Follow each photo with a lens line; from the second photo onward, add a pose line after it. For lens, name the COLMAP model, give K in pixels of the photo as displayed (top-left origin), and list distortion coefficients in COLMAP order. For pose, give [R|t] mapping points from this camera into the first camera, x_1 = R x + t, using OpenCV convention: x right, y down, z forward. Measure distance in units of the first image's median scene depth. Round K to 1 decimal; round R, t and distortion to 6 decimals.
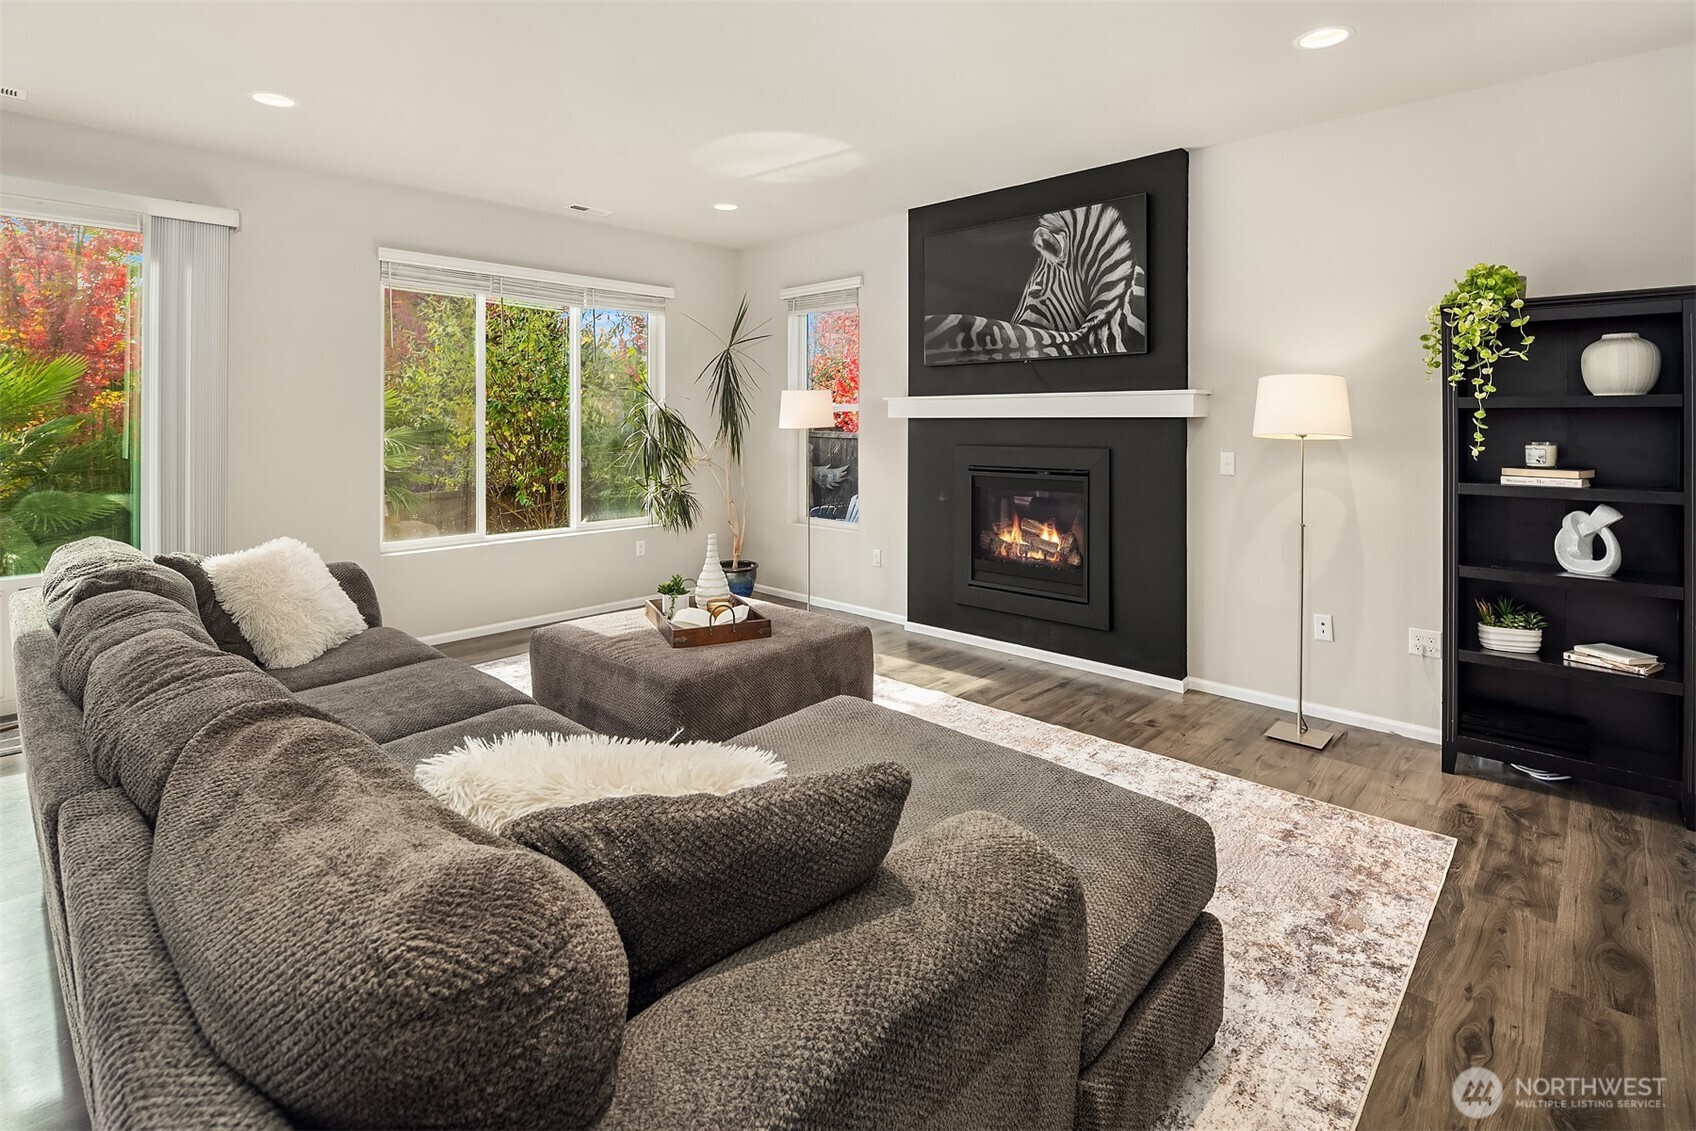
lens RADIAL K [[812.7, 0, 834.8], [0, 812.7, 422.6], [0, 0, 1]] dist [-0.002412, -0.002179]
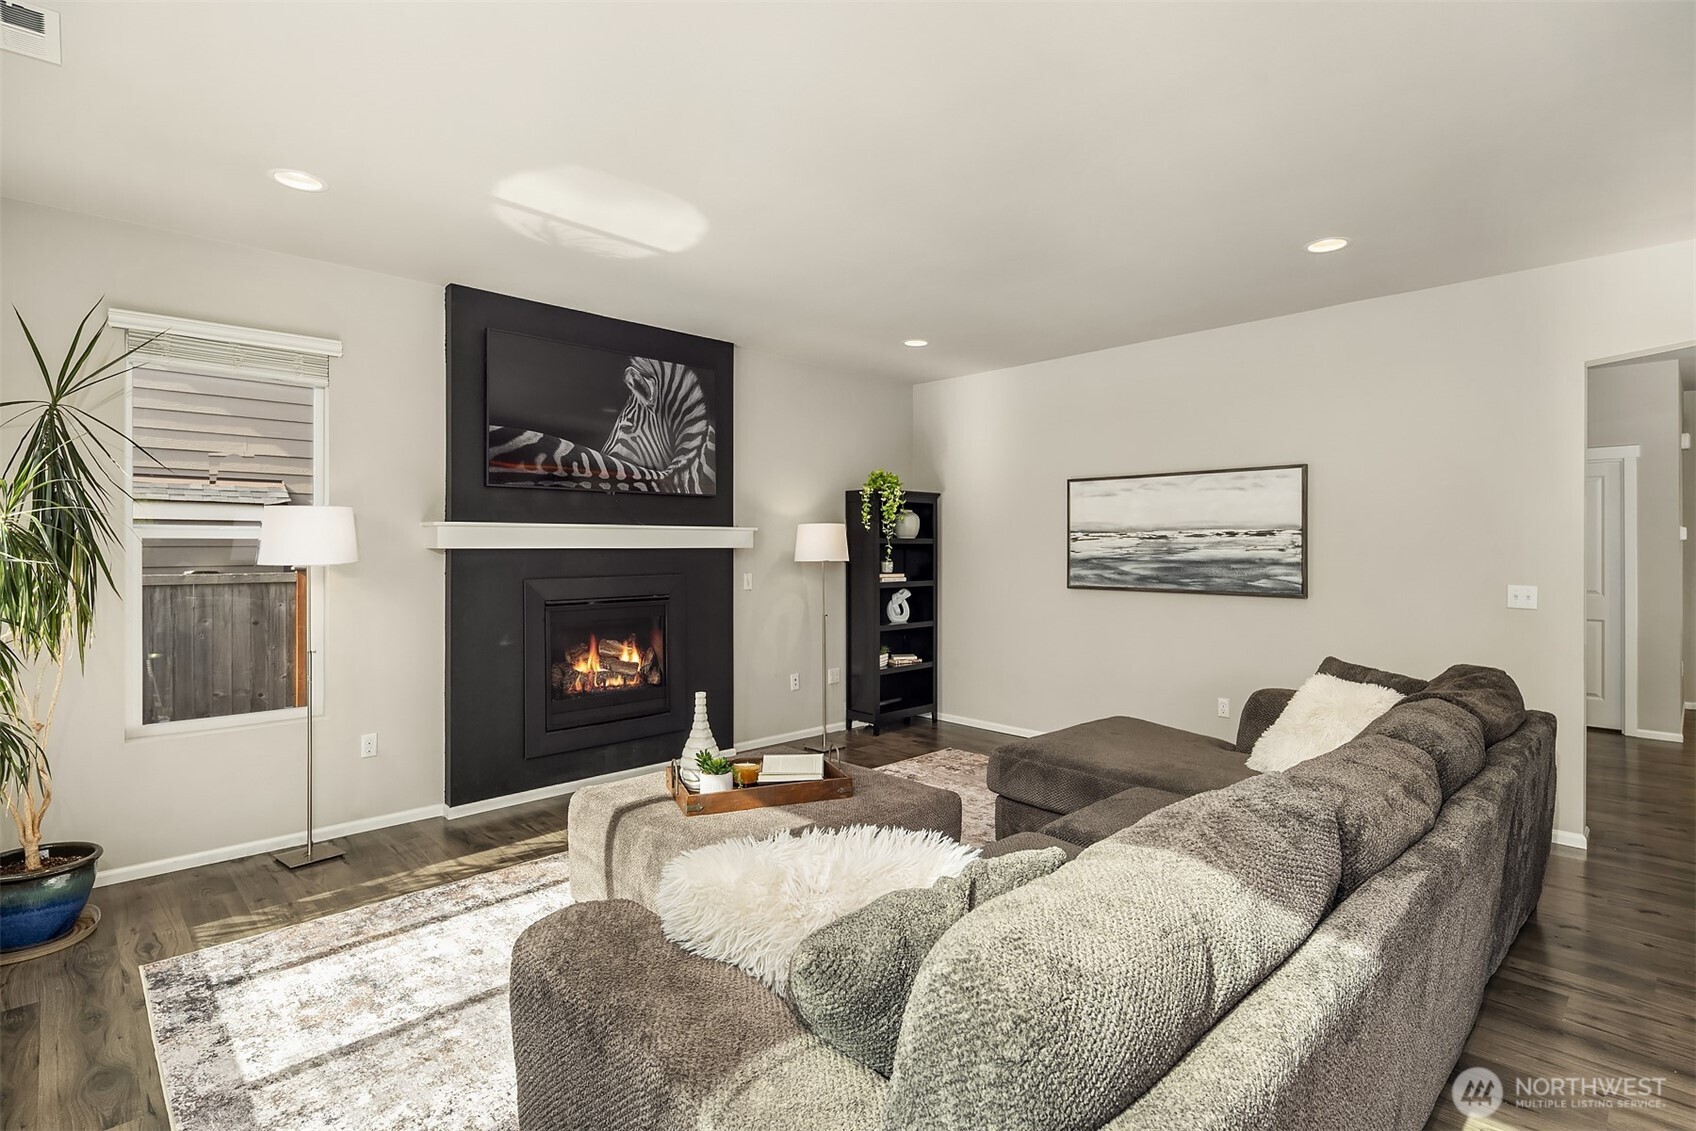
lens RADIAL K [[812.7, 0, 849.0], [0, 812.7, 553.0], [0, 0, 1]] dist [-0.002412, -0.002179]
pose [[0.046681, -0.008043, 0.998877, -0.805932], [0.003016, 0.999964, 0.007911, -0.007558], [-0.998905, 0.002644, 0.046704, 0.688479]]
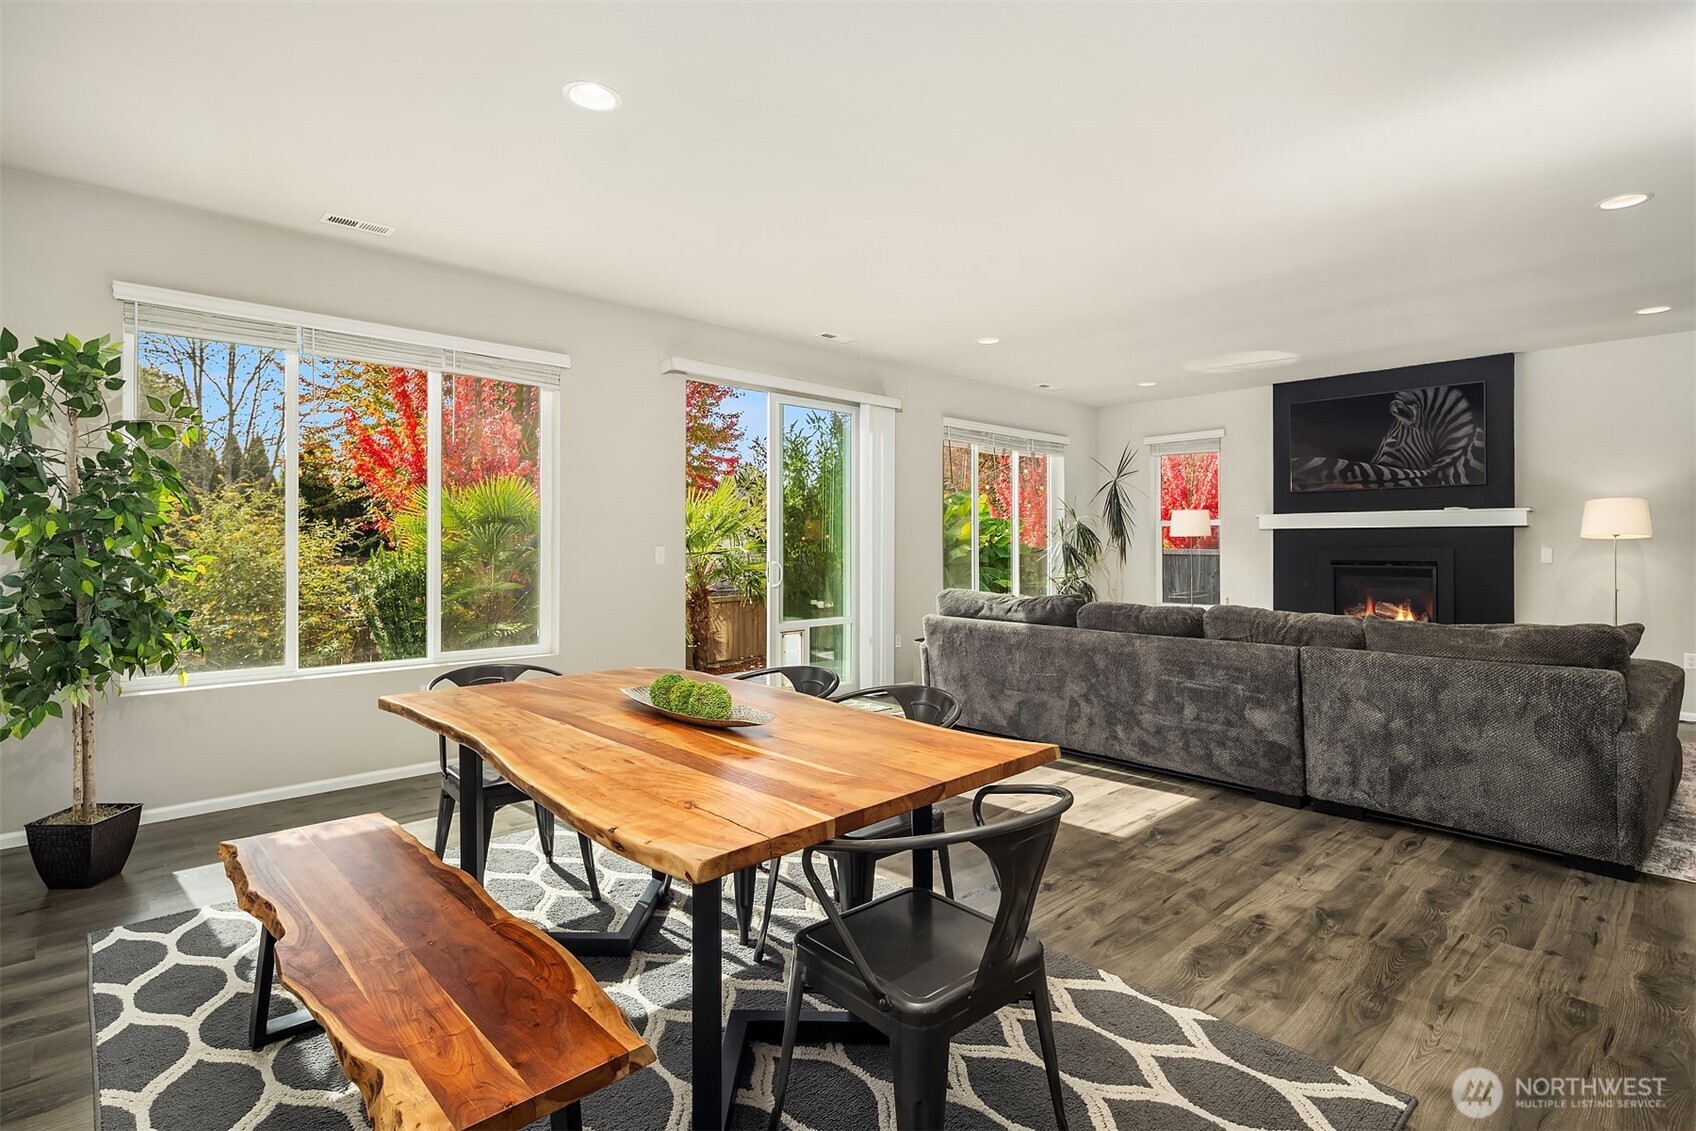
lens RADIAL K [[812.7, 0, 840.1], [0, 812.7, 537.8], [0, 0, 1]] dist [-0.002412, -0.002179]
pose [[0.997844, -0.001614, -0.065616, -0.689952], [0.000969, 0.999951, -0.009863, 0.027849], [0.065629, 0.009778, 0.997796, -0.573653]]
